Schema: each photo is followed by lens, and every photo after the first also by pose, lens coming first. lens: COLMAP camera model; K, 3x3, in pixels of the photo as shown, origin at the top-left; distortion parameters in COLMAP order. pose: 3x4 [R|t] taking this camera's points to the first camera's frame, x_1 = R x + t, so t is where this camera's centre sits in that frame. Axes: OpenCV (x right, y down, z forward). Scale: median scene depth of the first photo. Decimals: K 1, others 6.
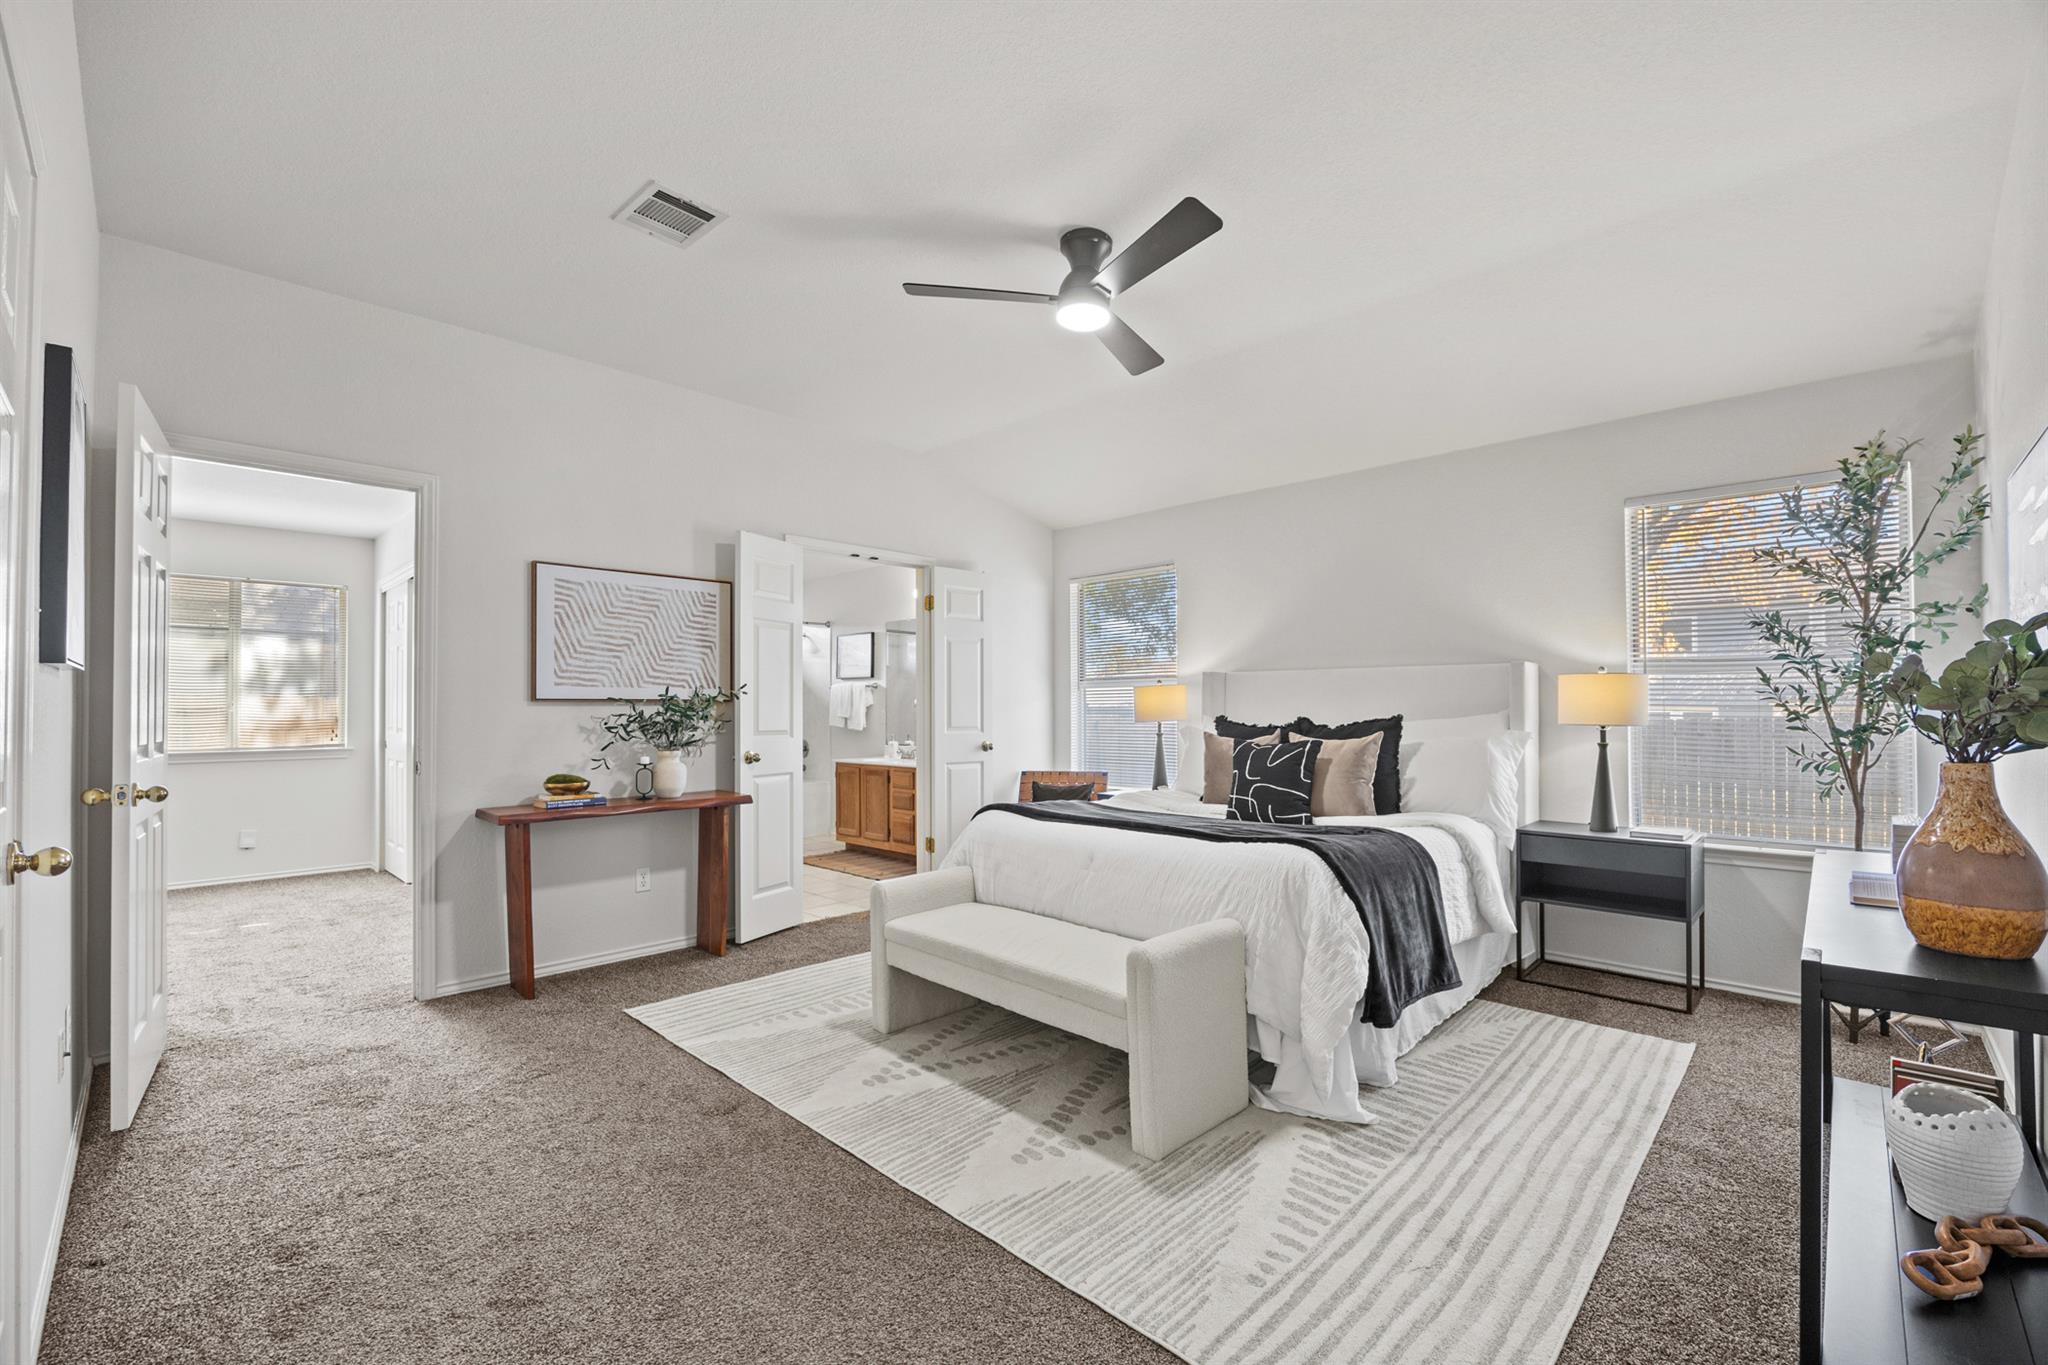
lens RADIAL K [[846.9, 0, 1021.6], [0, 846.9, 695.6], [0, 0, 1]] dist [-0.000582, -0.000003]
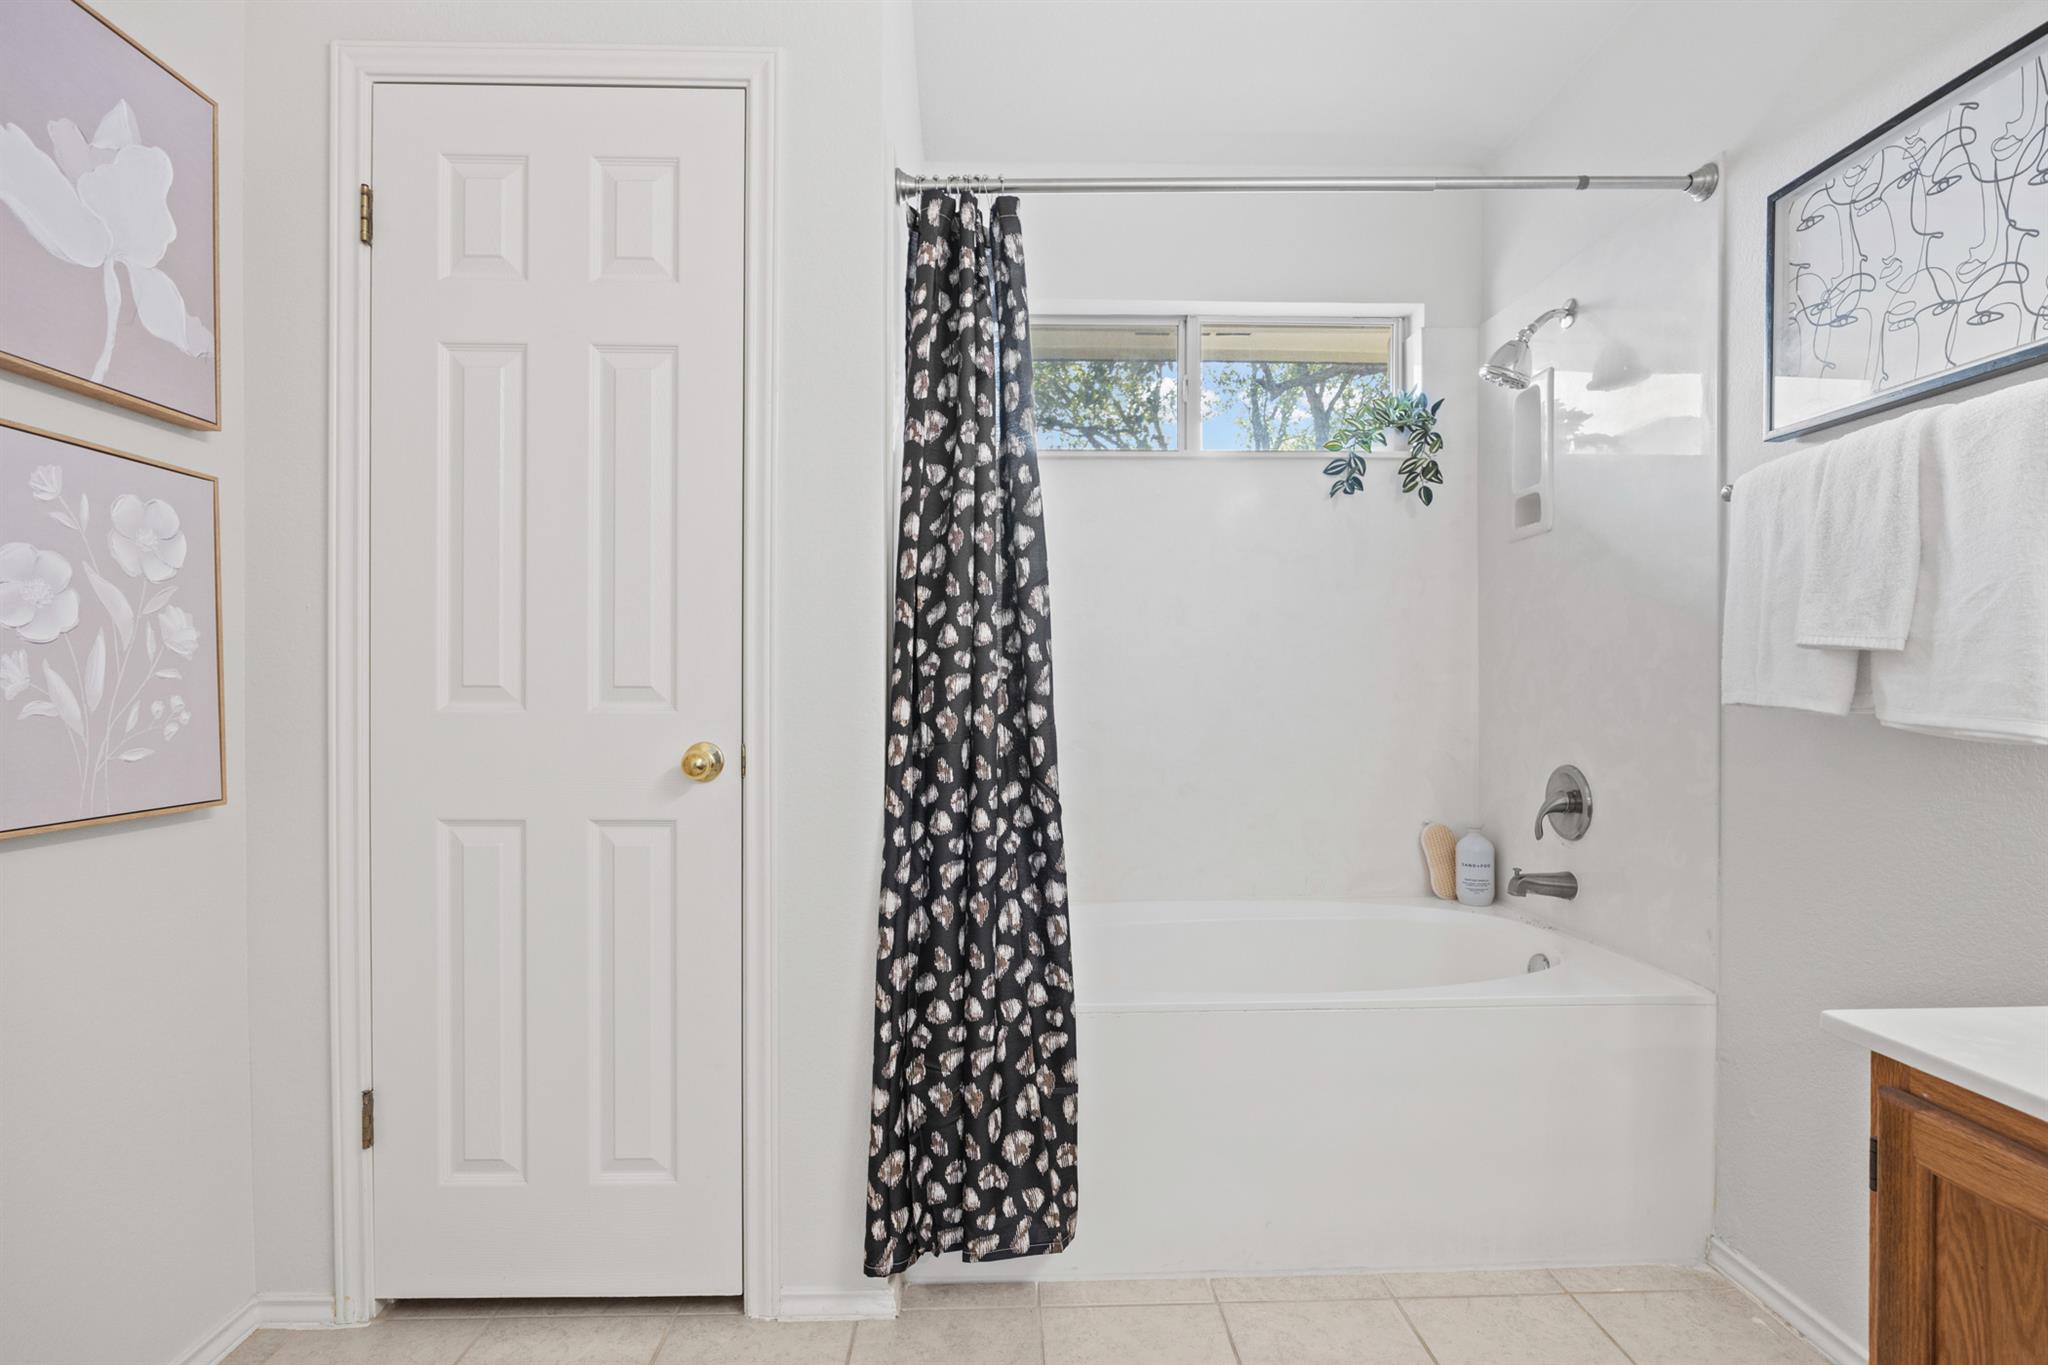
lens RADIAL K [[1020.4, 0, 1008.9], [0, 1020.4, 699.9], [0, 0, 1]] dist [-0.008934, 0.000789]
pose [[0.719111, 0.010363, -0.694817, -0.208670], [0.010015, 0.999630, 0.025274, 0.031038], [0.694823, -0.025134, 0.718742, 0.833733]]
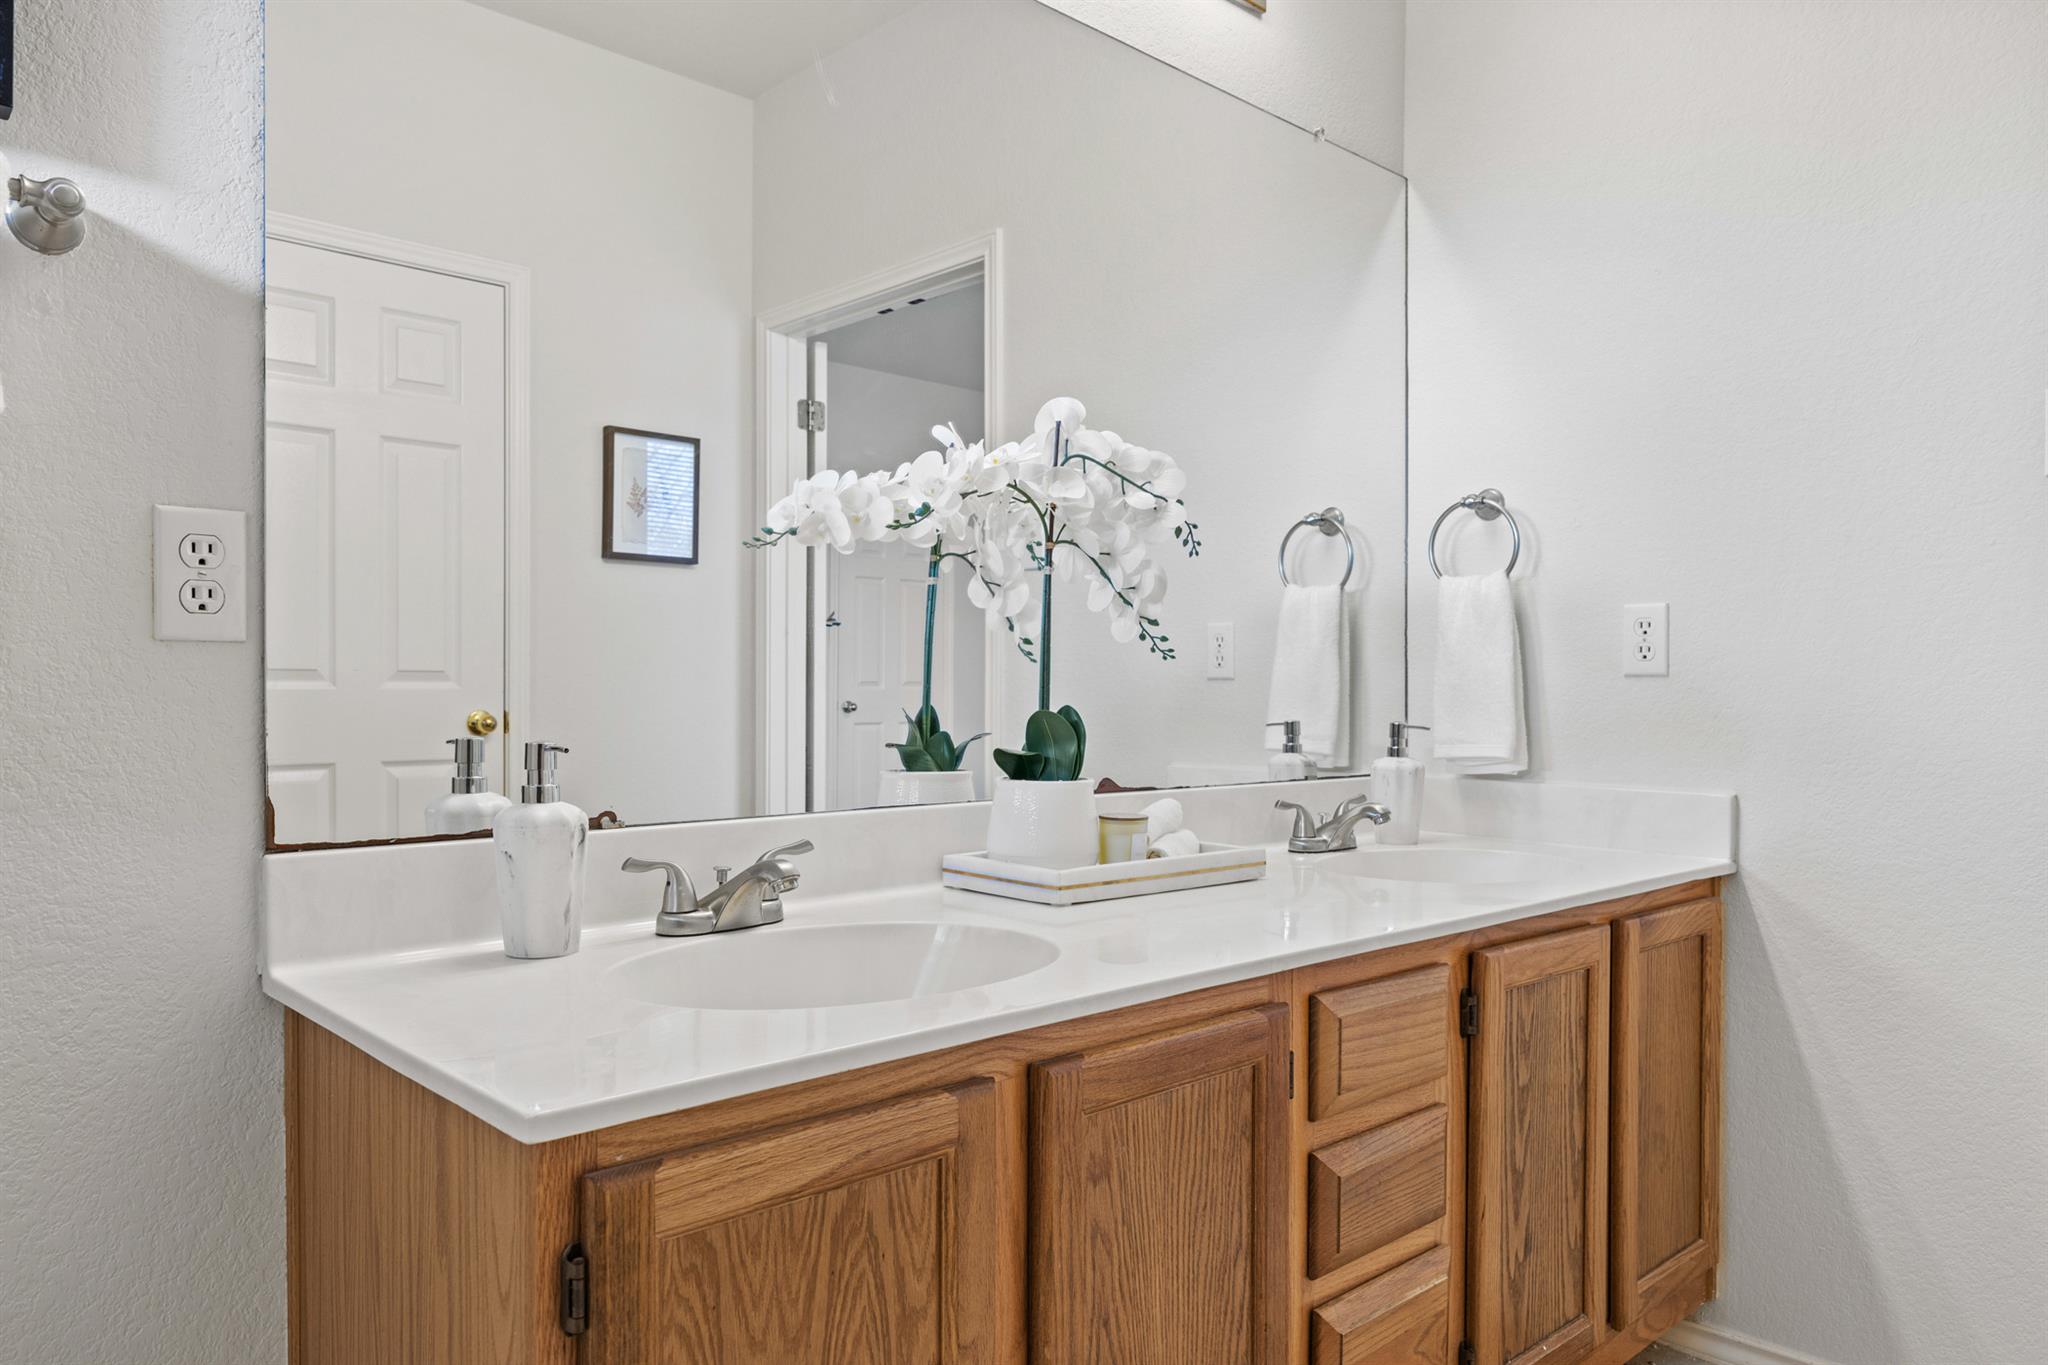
lens RADIAL K [[1421.1, 0, 1025.7], [0, 1421.1, 673.5], [0, 0, 1]] dist [-0.001732, 0.000246]
pose [[0.037694, 0.013081, 0.999204, -0.342509], [-0.014642, 0.999814, -0.012537, 0.039079], [-0.999182, -0.014158, 0.037878, 0.953995]]
